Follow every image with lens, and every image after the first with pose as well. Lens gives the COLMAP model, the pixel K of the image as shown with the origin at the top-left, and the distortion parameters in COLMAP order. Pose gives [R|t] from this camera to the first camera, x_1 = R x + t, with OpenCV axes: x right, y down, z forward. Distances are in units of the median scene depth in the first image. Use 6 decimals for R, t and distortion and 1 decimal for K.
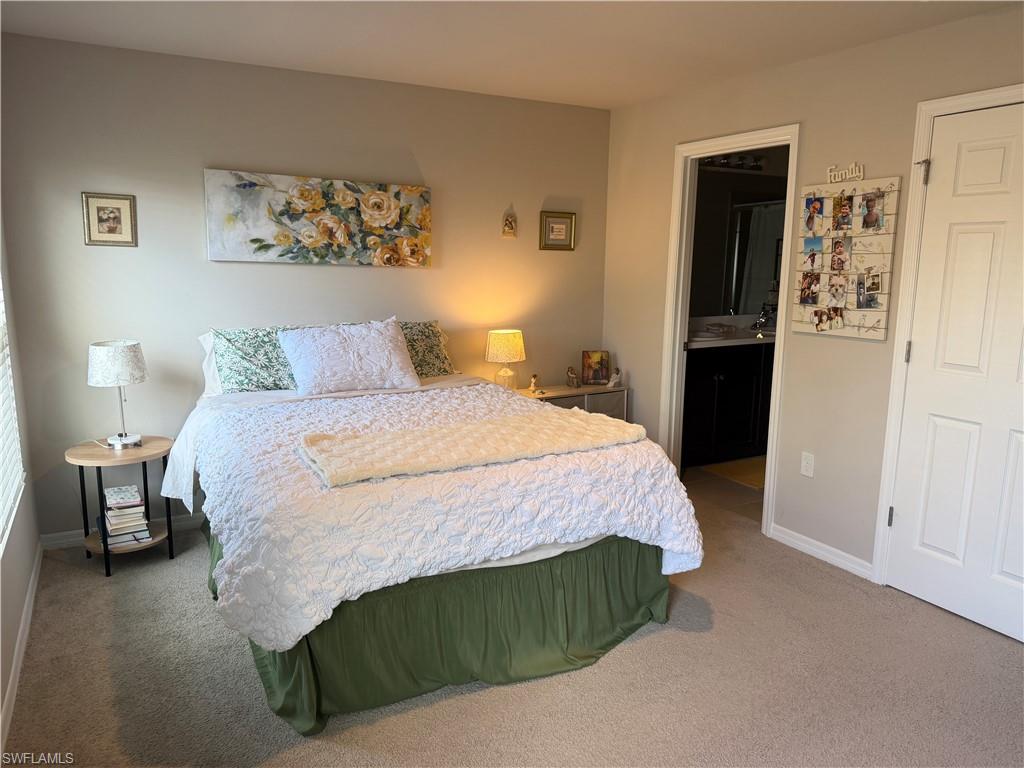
lens RADIAL K [[718.2, 0, 512.6], [0, 718.2, 395.1], [0, 0, 1]] dist [0.071160, -0.086621]
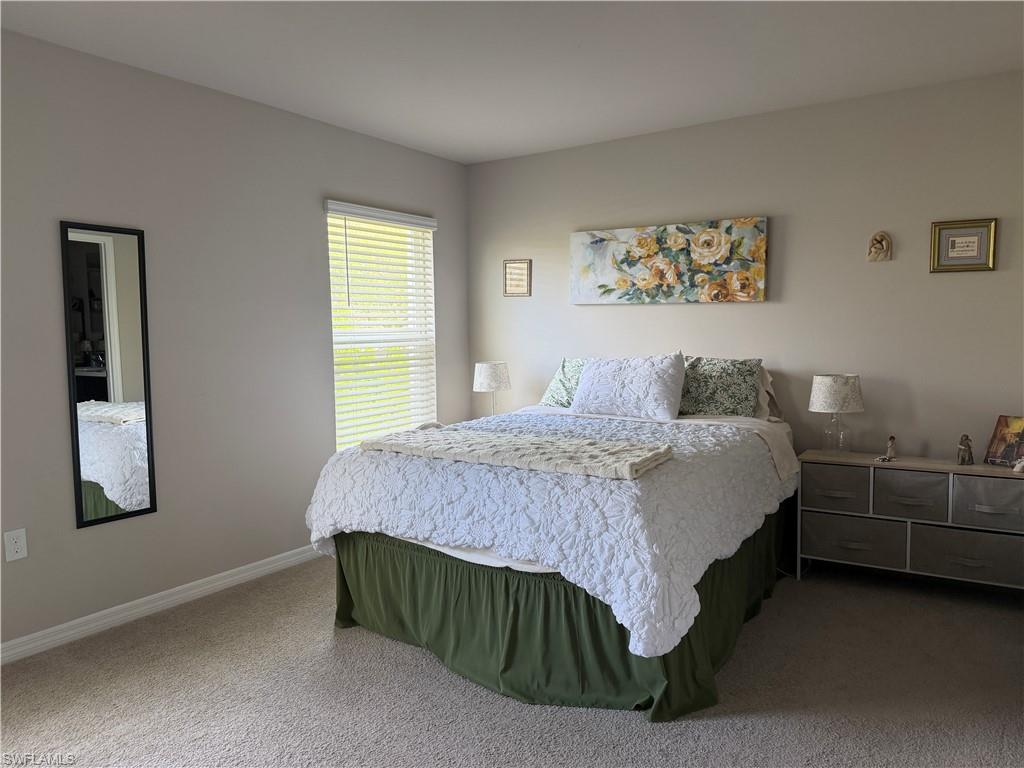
lens RADIAL K [[718.2, 0, 501.1], [0, 718.2, 385.0], [0, 0, 1]] dist [0.071160, -0.086621]
pose [[0.444922, 0.049574, -0.894196, 0.603551], [-0.154412, 0.987760, -0.022069, -0.001884], [0.882157, 0.147894, 0.447131, 0.334977]]
